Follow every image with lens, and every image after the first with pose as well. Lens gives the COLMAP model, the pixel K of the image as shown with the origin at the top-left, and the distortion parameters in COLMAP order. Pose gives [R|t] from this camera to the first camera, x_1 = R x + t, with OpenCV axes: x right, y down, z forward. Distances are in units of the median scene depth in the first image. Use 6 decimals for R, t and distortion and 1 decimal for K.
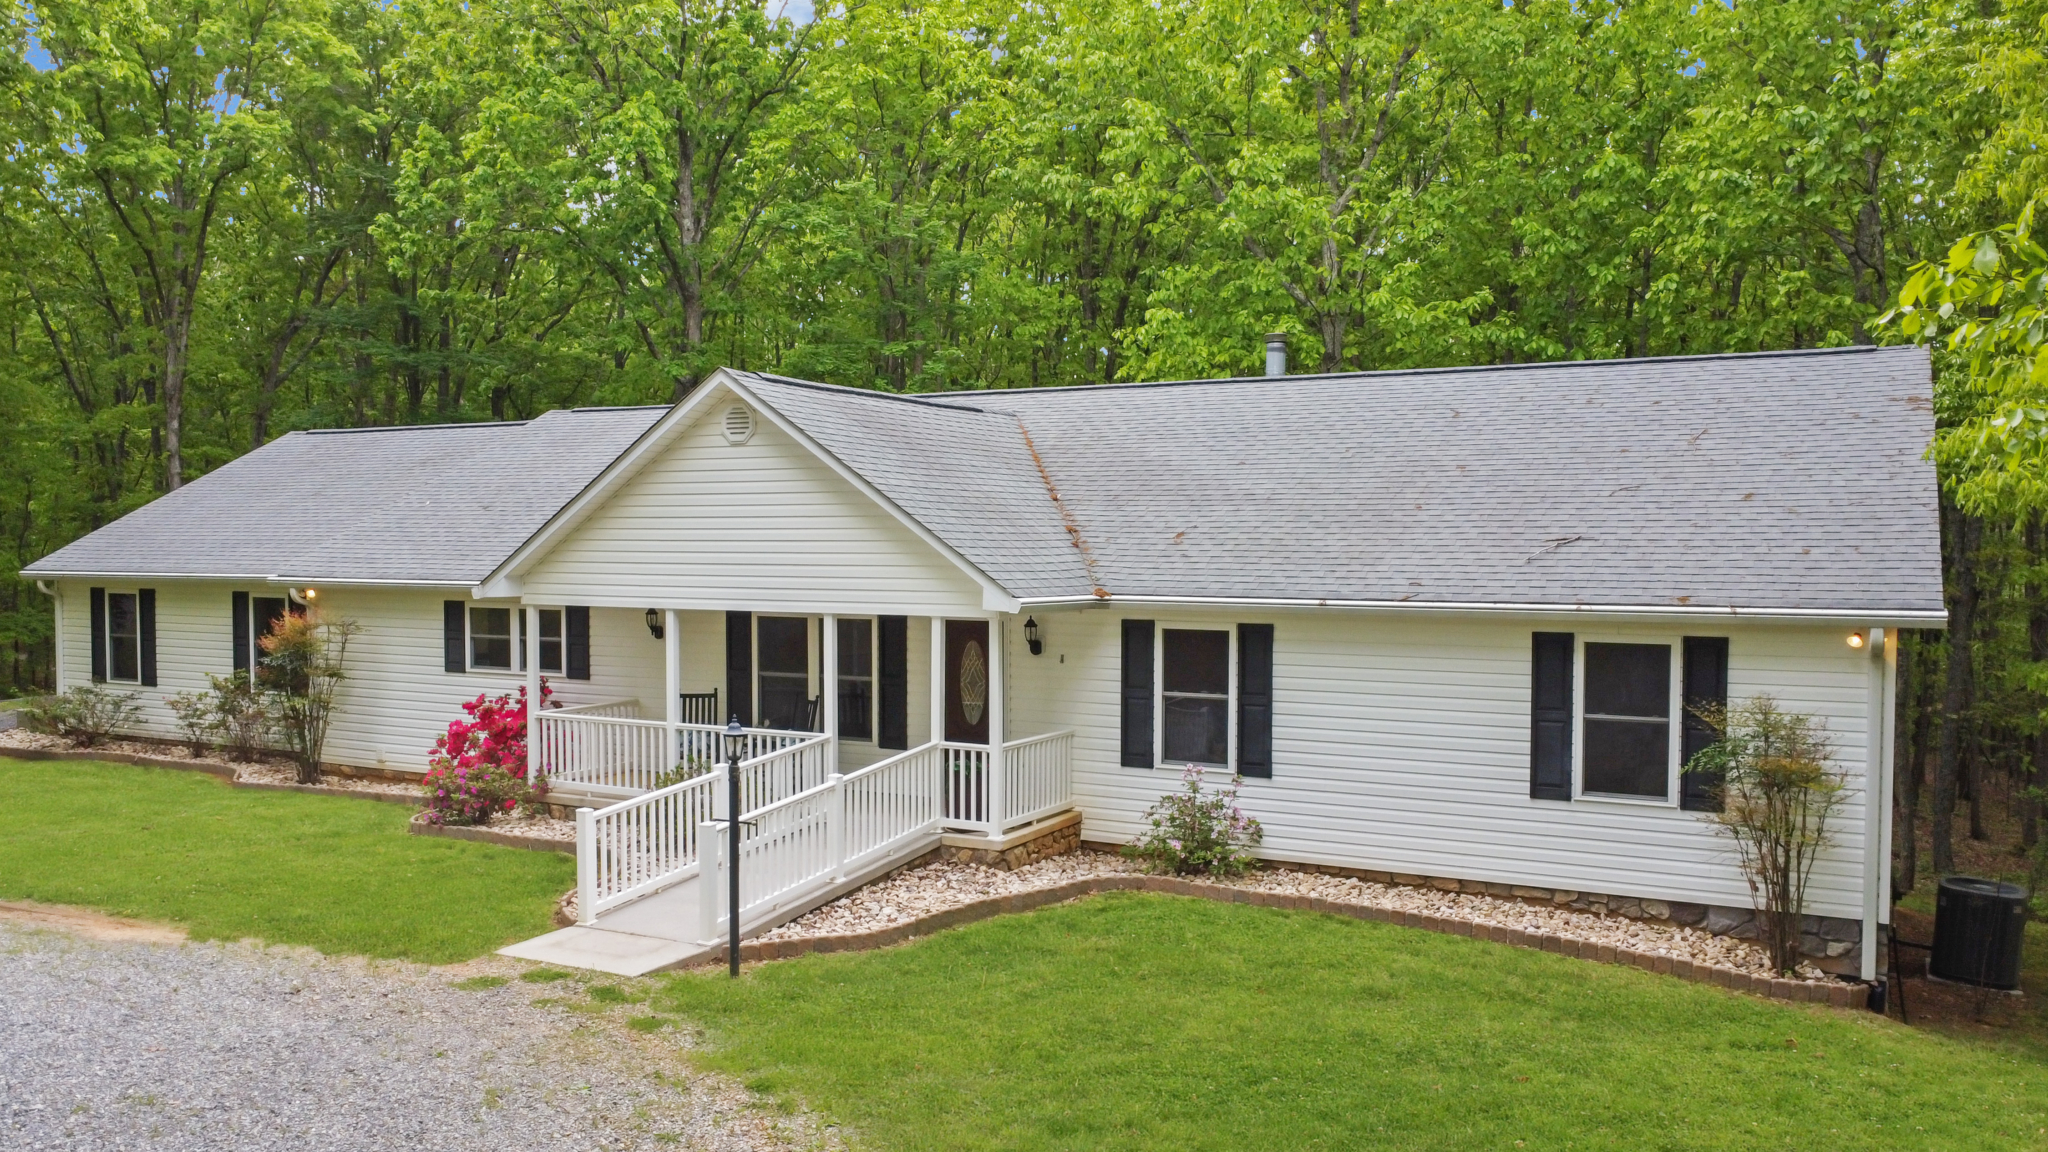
lens RADIAL K [[1588.1, 0, 1020.0], [0, 1588.1, 604.5], [0, 0, 1]] dist [0.007054, -0.000144]
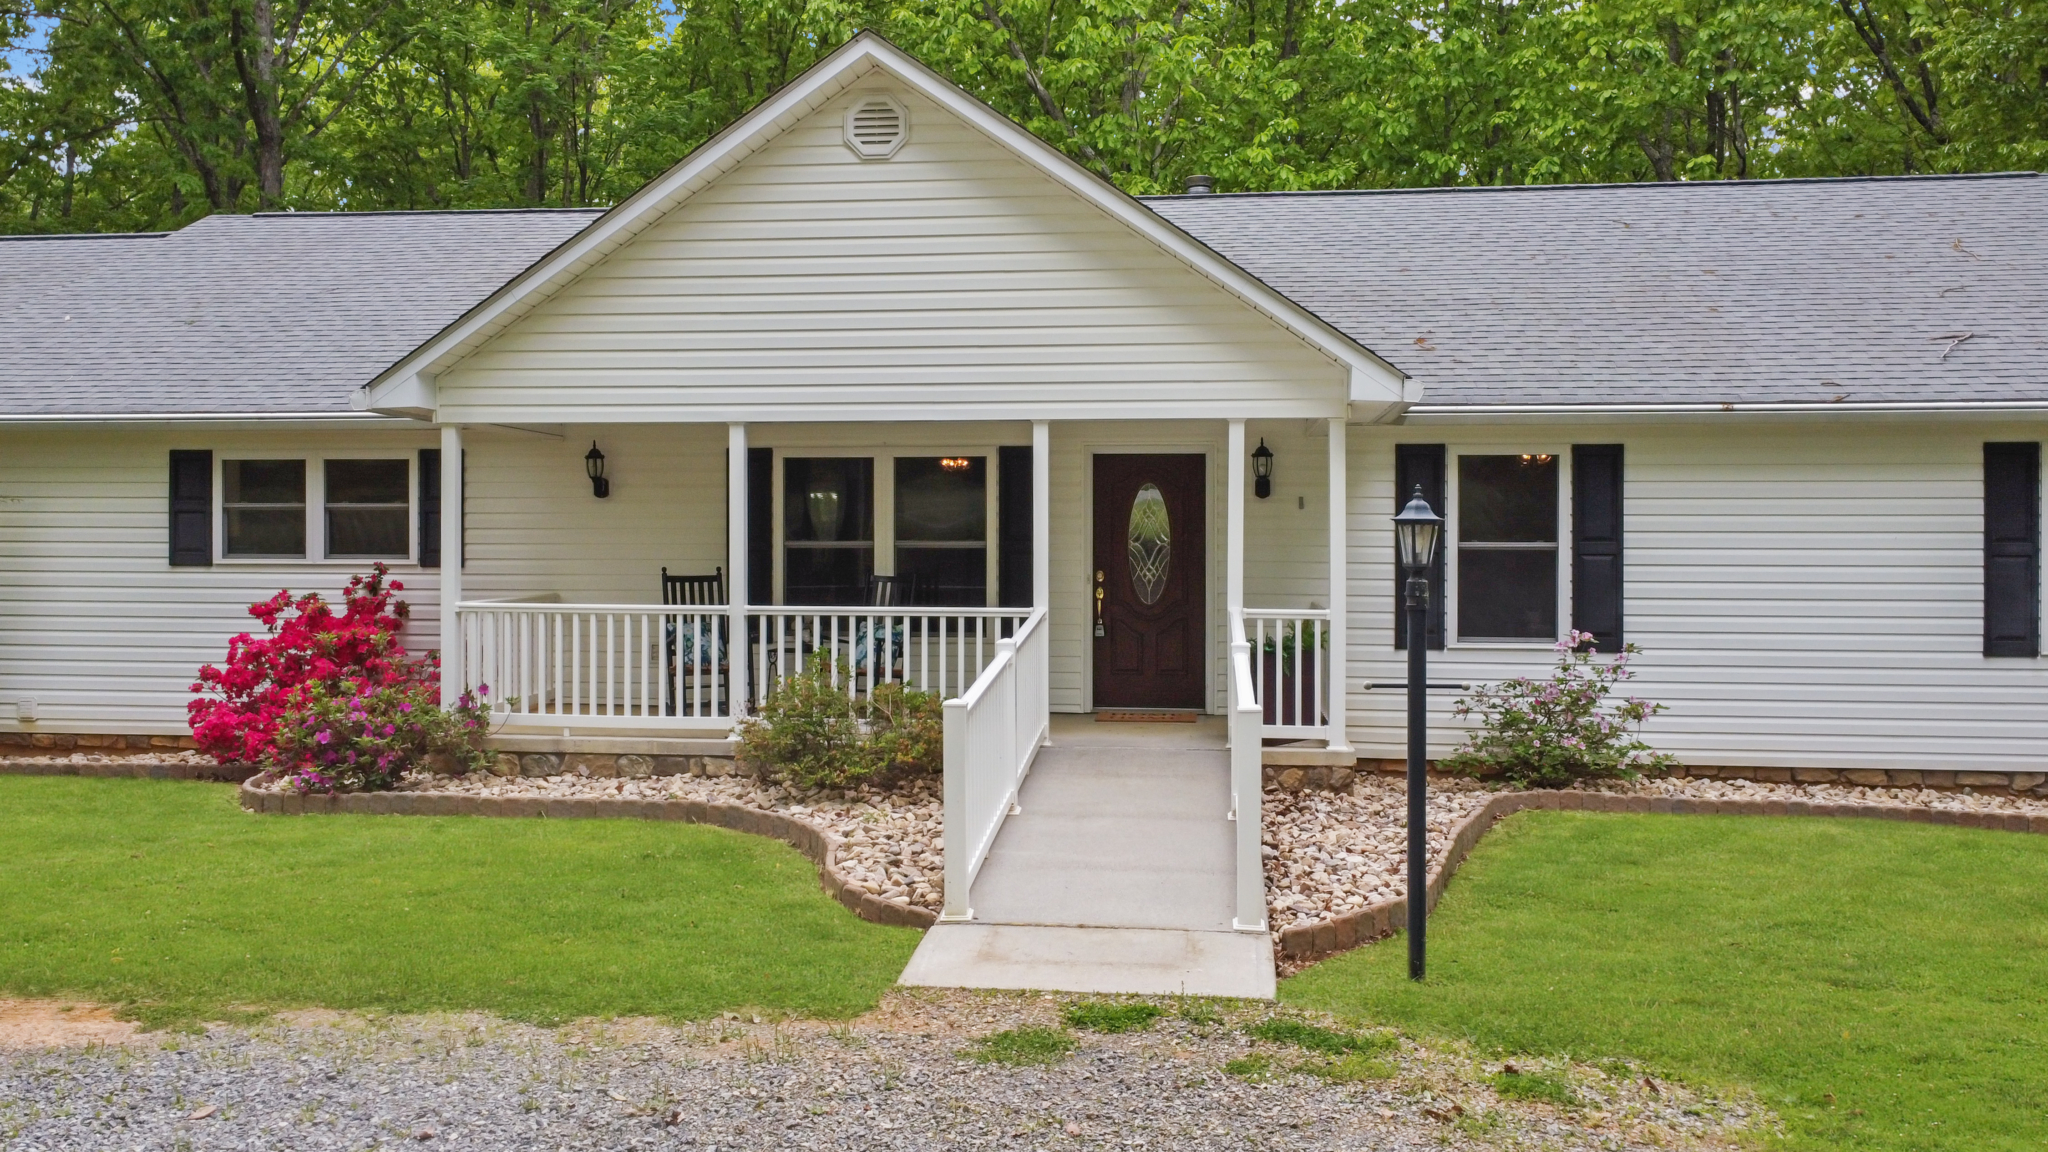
lens RADIAL K [[1599.3, 0, 1030.0], [0, 1599.3, 523.6], [0, 0, 1]] dist [0.002321, 0.000432]
pose [[0.932502, 0.000451, 0.361165, -0.386329], [0.015328, 0.999049, -0.040823, 0.079343], [-0.360840, 0.043604, 0.931608, 0.423136]]
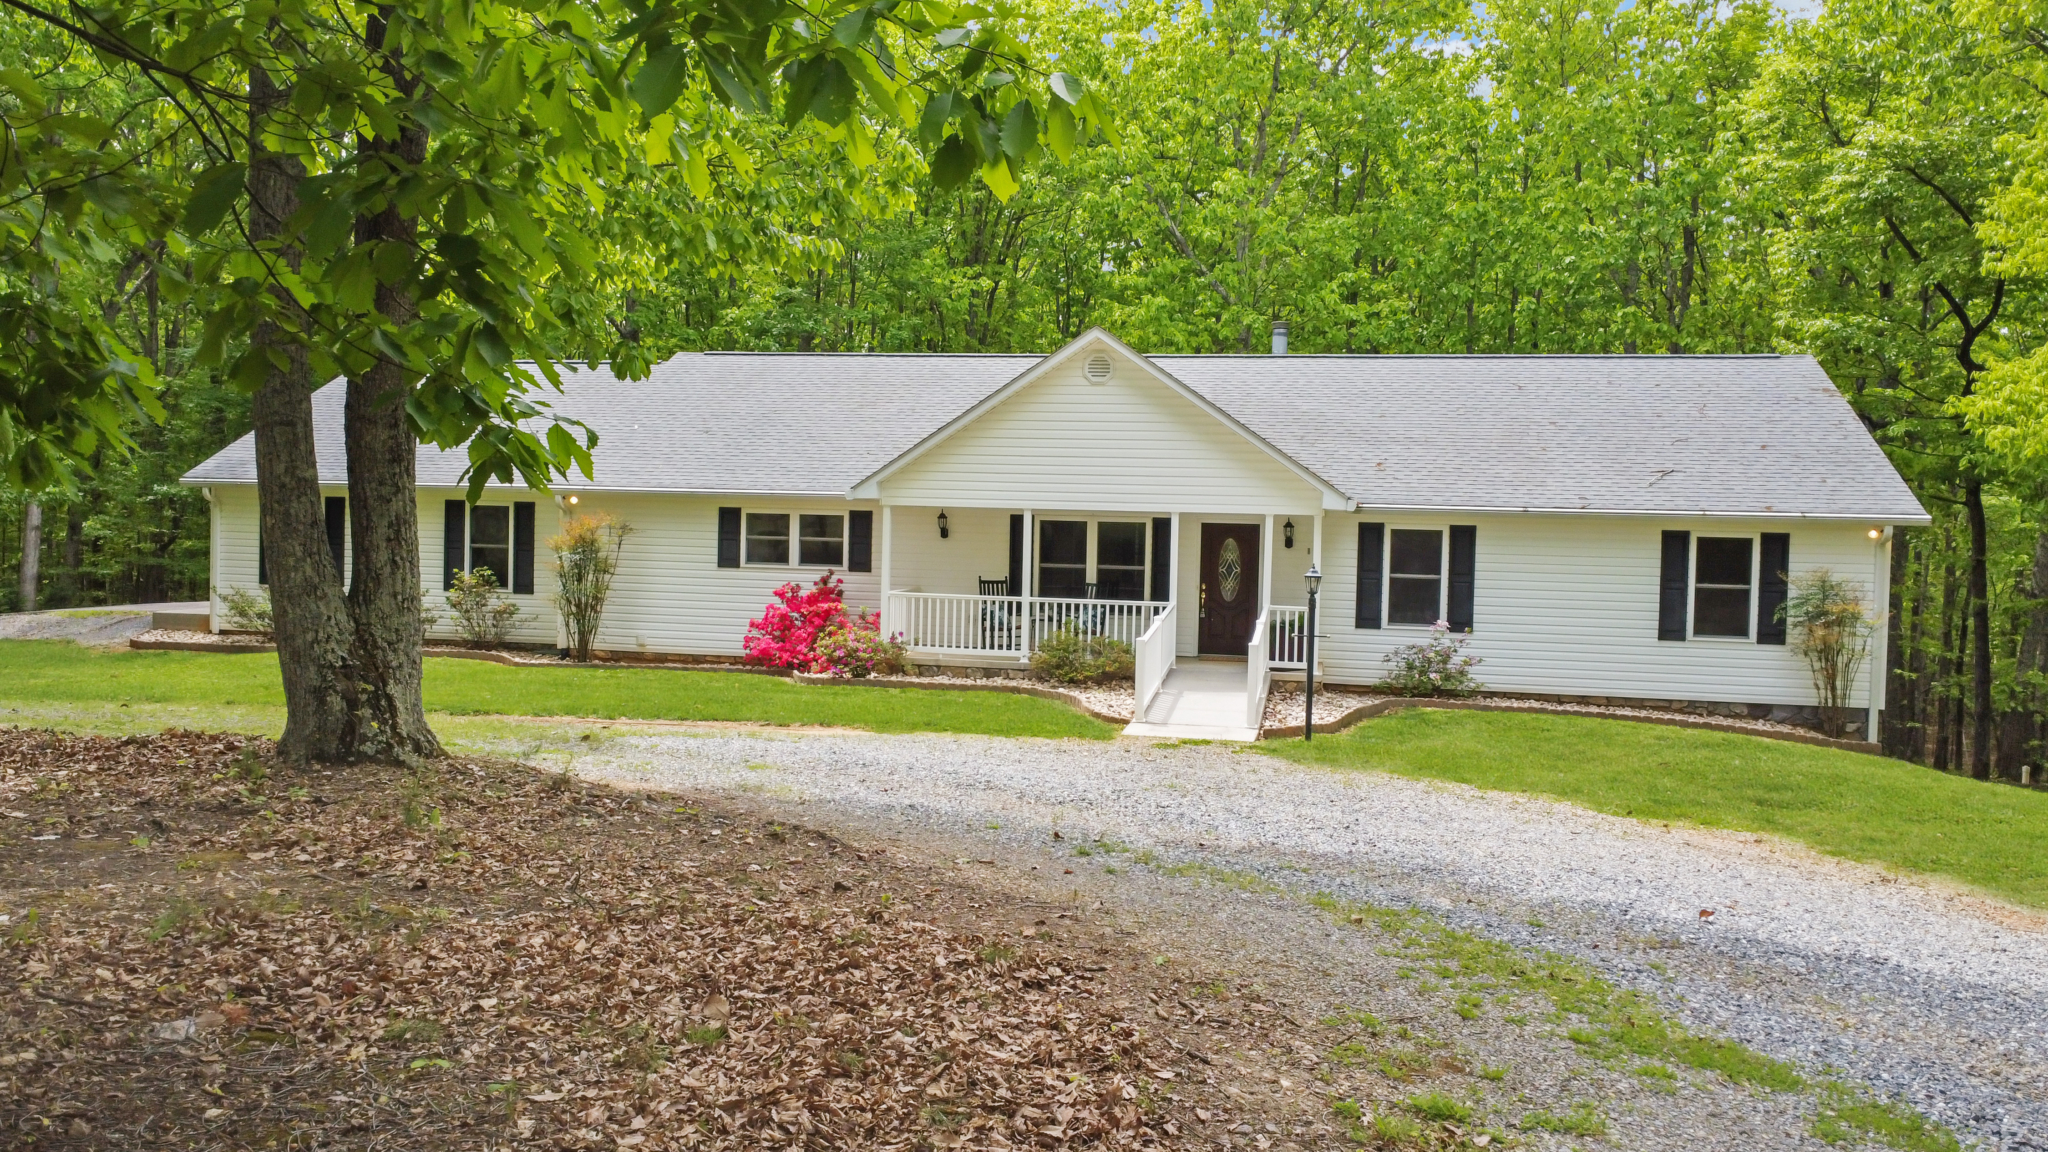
lens RADIAL K [[1516.9, 0, 1028.0], [0, 1516.9, 555.9], [0, 0, 1]] dist [0.005382, 0.002292]
pose [[0.959235, 0.013471, 0.282288, -0.646126], [-0.010330, 0.999867, -0.012613, 0.063999], [-0.282421, 0.009183, 0.959247, -0.213345]]
